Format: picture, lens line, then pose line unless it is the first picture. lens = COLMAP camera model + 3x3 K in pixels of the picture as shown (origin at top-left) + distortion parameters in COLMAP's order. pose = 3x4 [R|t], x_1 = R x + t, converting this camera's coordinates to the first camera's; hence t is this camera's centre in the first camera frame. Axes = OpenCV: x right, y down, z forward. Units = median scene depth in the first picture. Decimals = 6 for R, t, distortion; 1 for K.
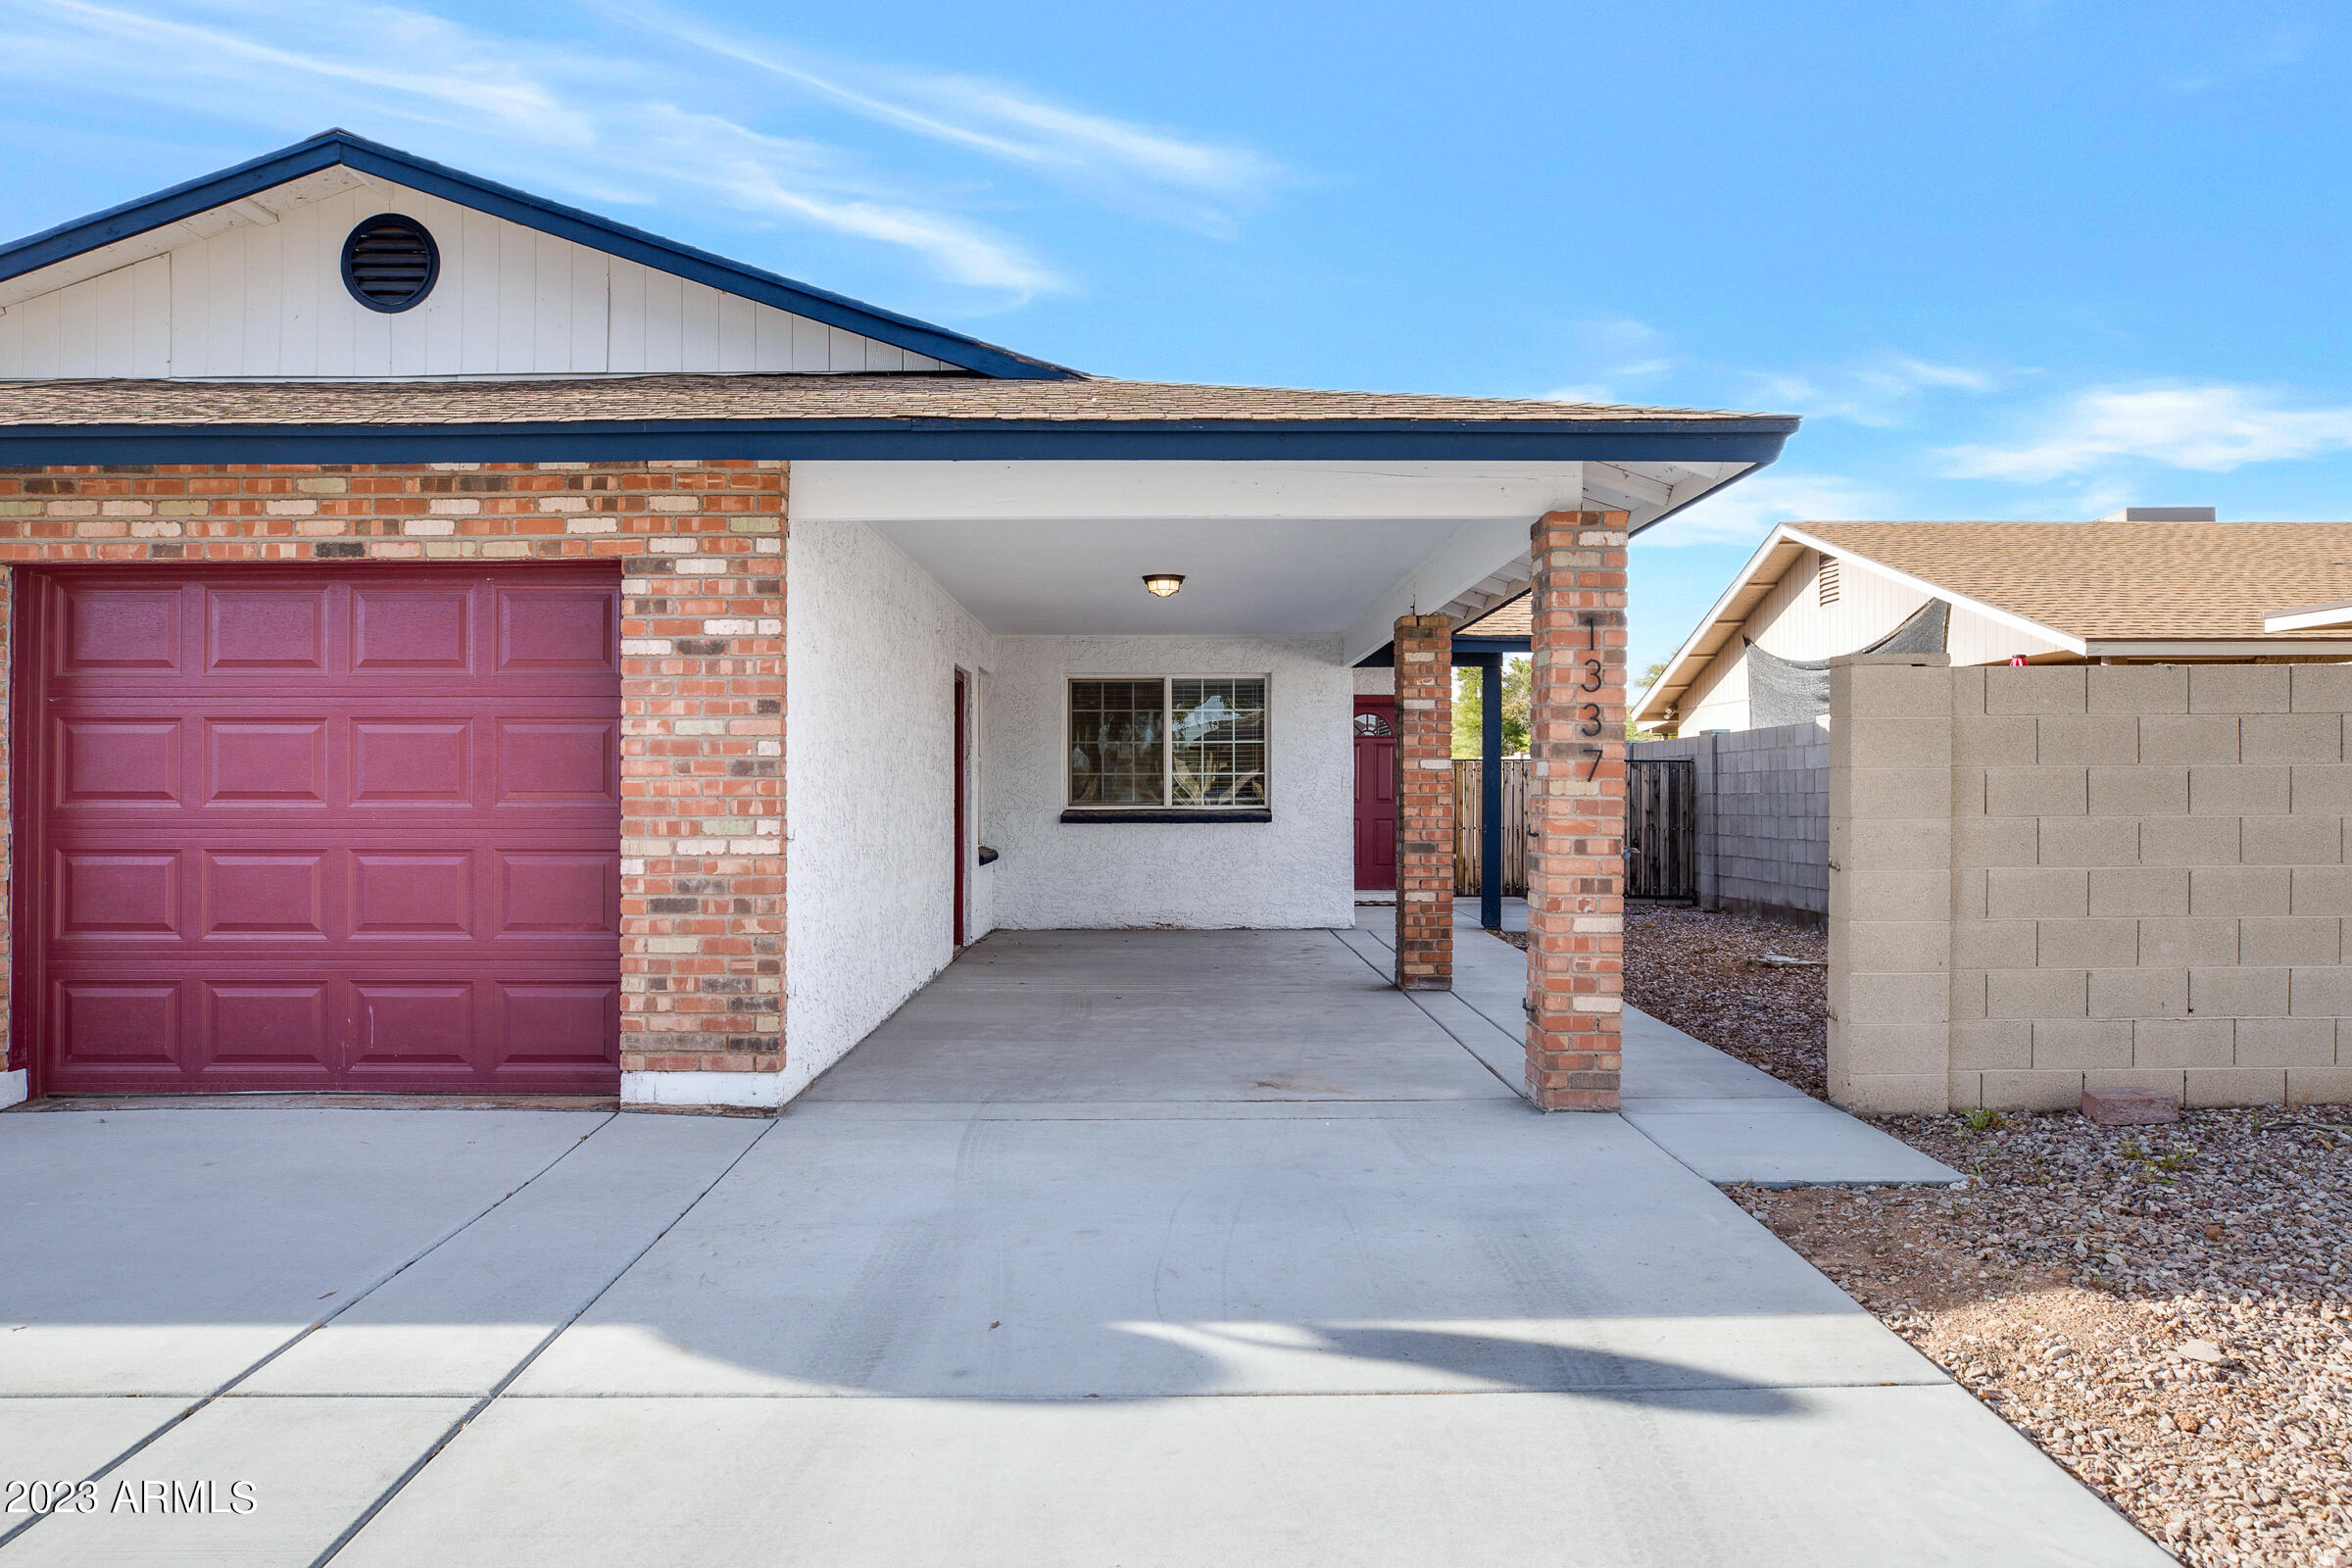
lens RADIAL K [[1496.7, 0, 1160.4], [0, 1496.7, 776.7], [0, 0, 1]] dist [-0.046227, 0.019496]
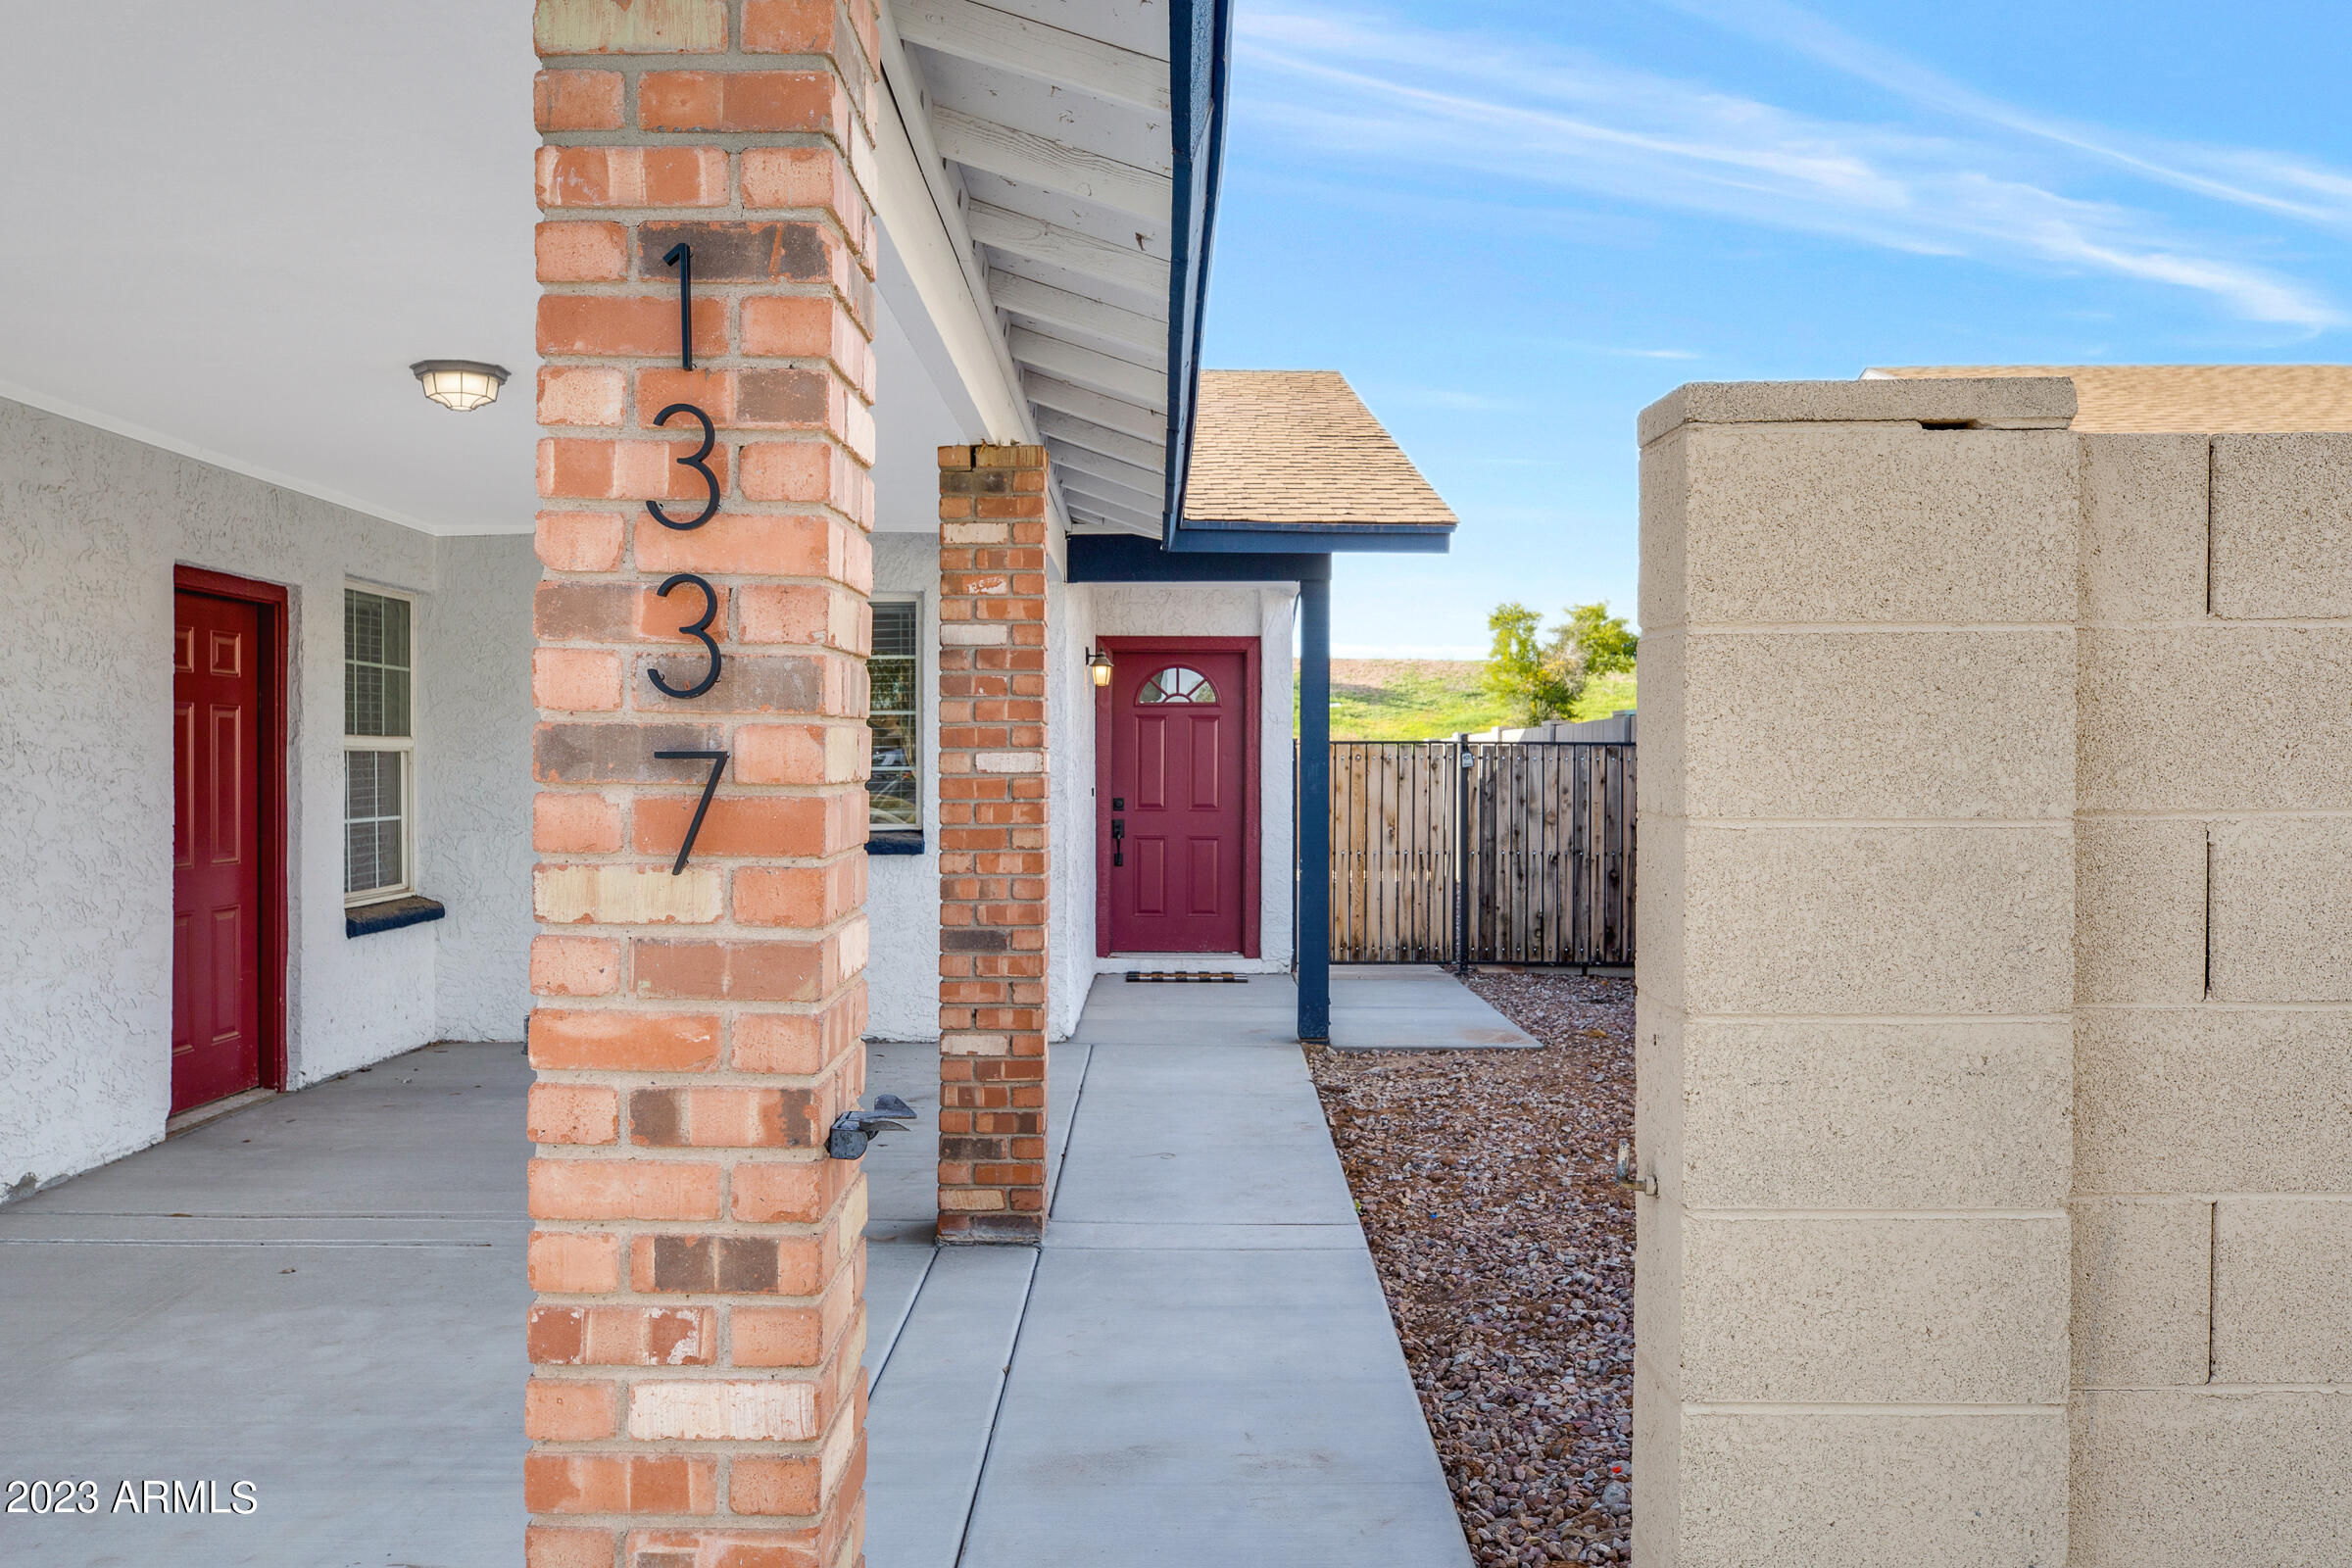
lens RADIAL K [[1851.9, 0, 1176.5], [0, 1851.9, 772.7], [0, 0, 1]] dist [0.006372, 0.005681]
pose [[0.999945, 0.000584, 0.010461, 0.231313], [-0.000688, 0.999950, 0.009985, -0.010876], [-0.010455, -0.009992, 0.999895, 0.418687]]
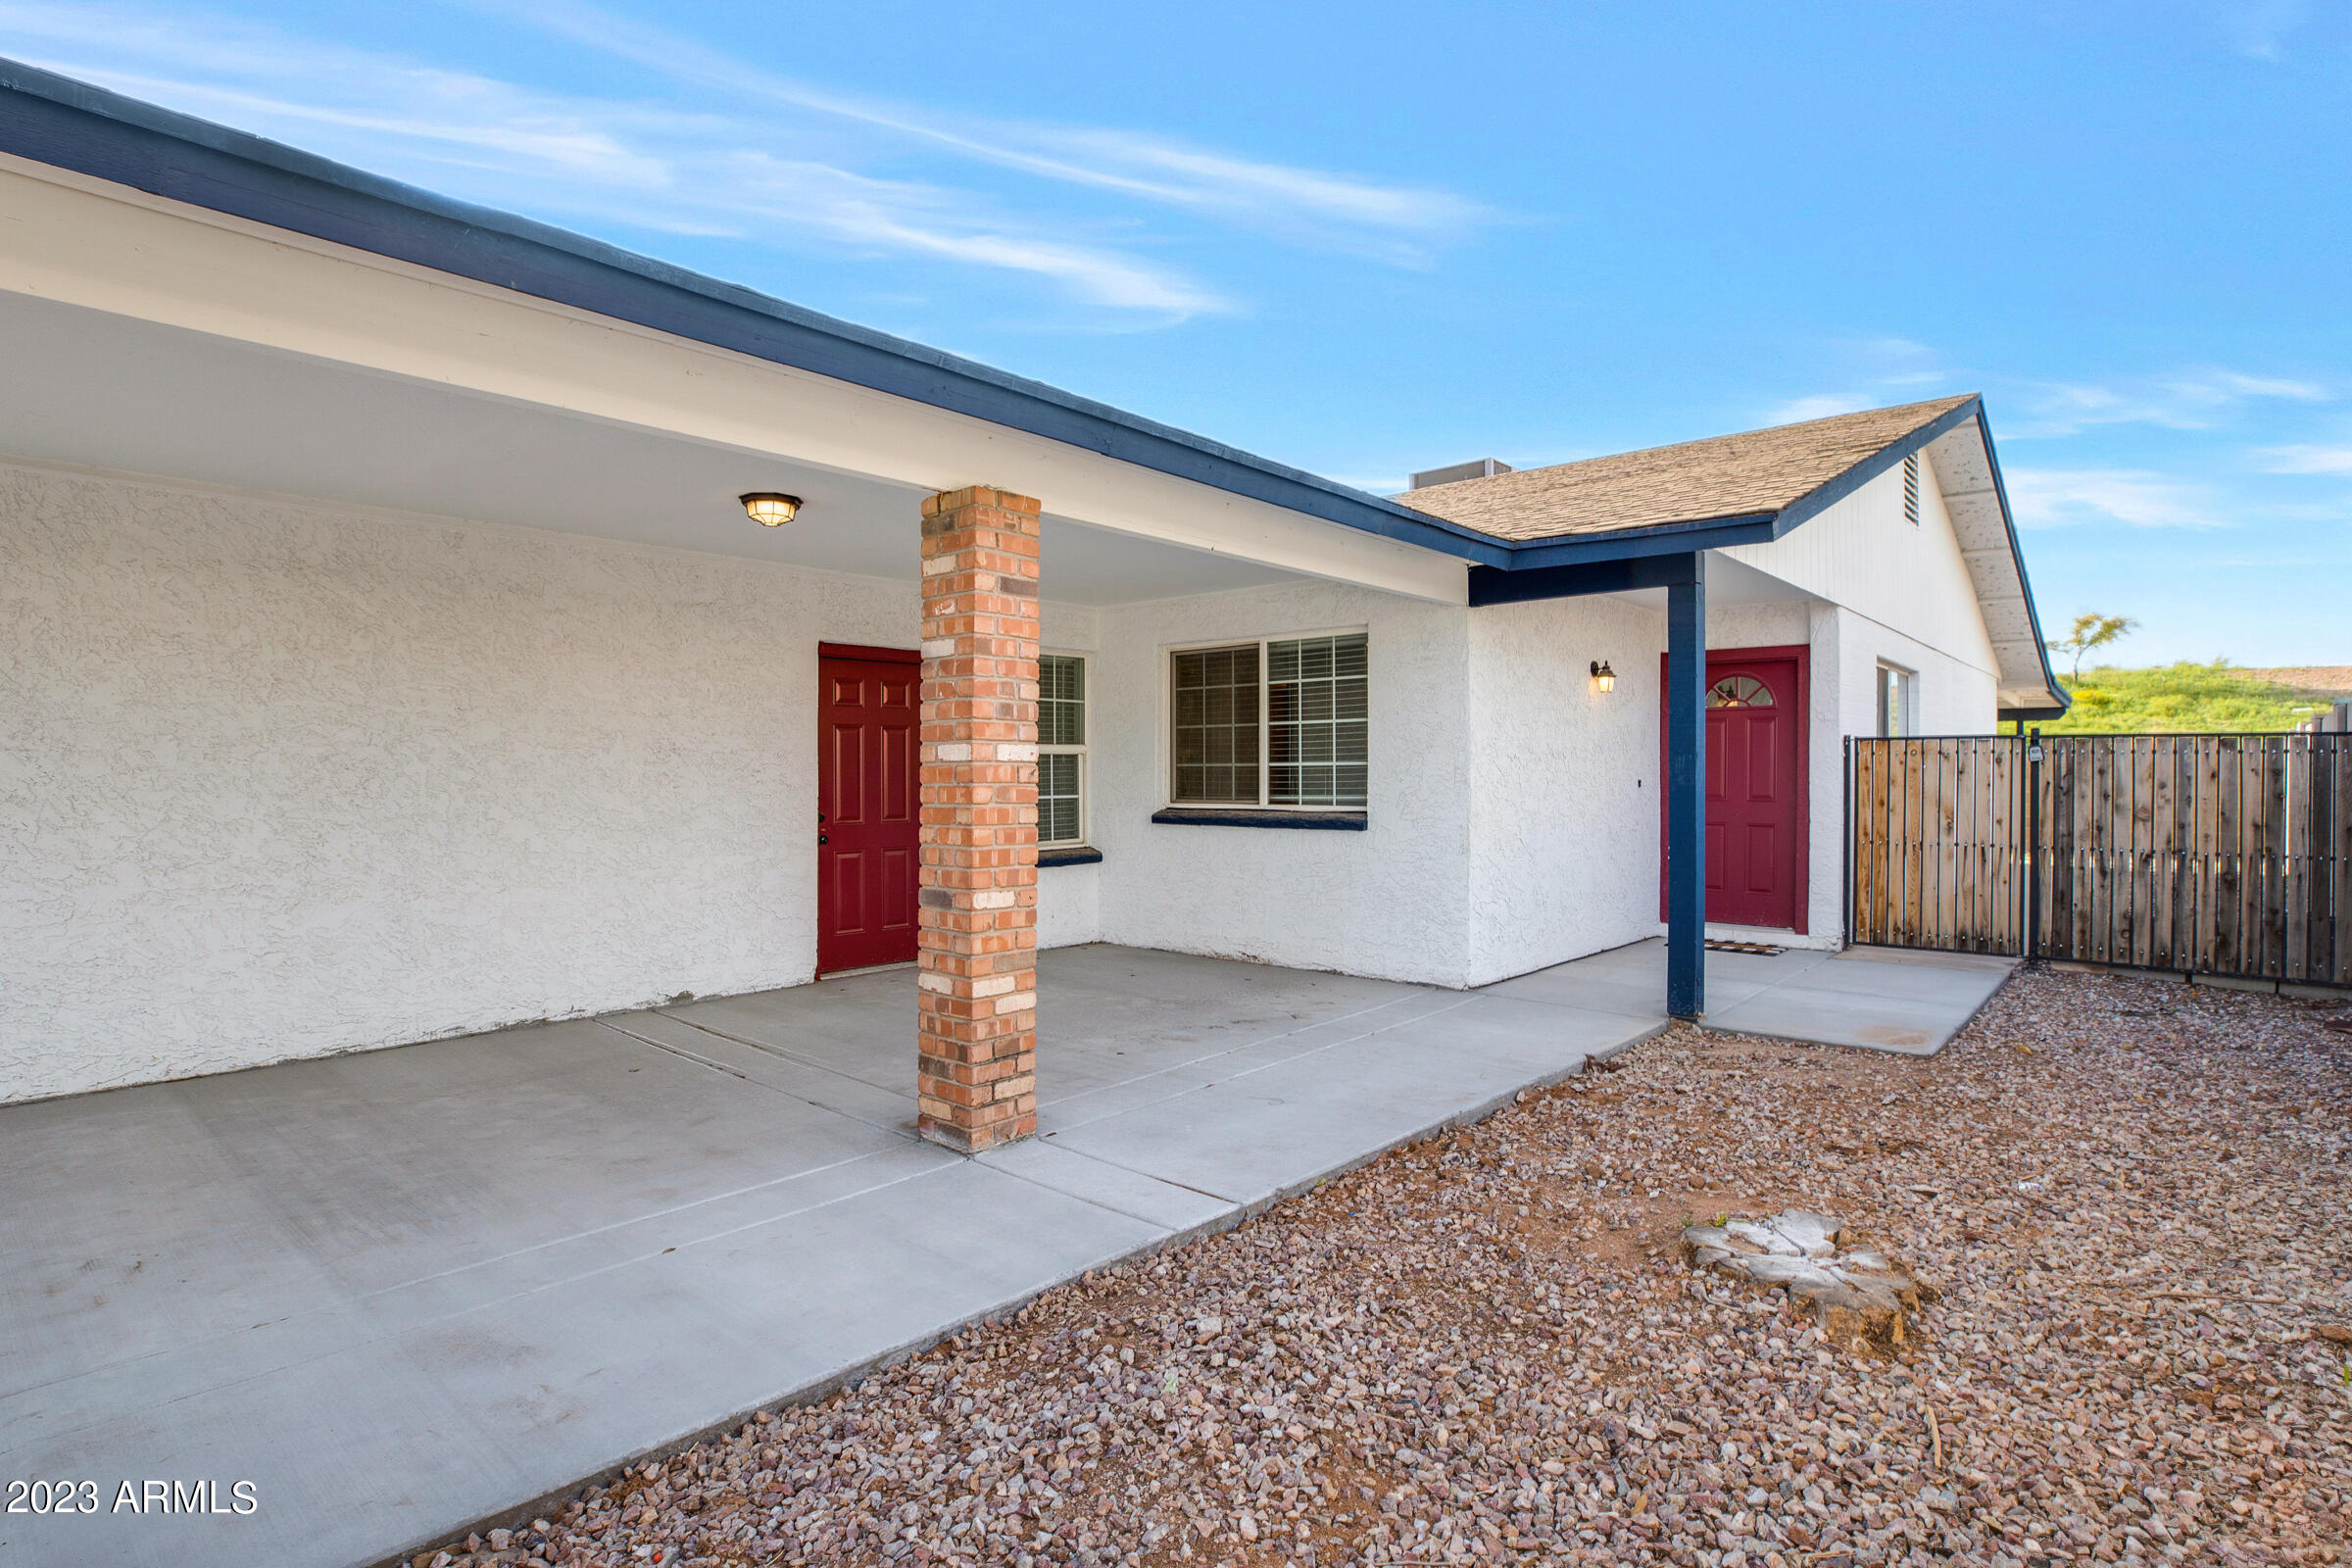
lens RADIAL K [[1183.0, 0, 1188.3], [0, 1183.0, 785.7], [0, 0, 1]] dist [-0.022540, 0.002424]
pose [[0.756409, 0.007587, -0.654055, 0.544891], [0.006286, 0.999802, 0.018867, -0.003636], [0.654069, -0.018382, 0.756212, 0.720887]]
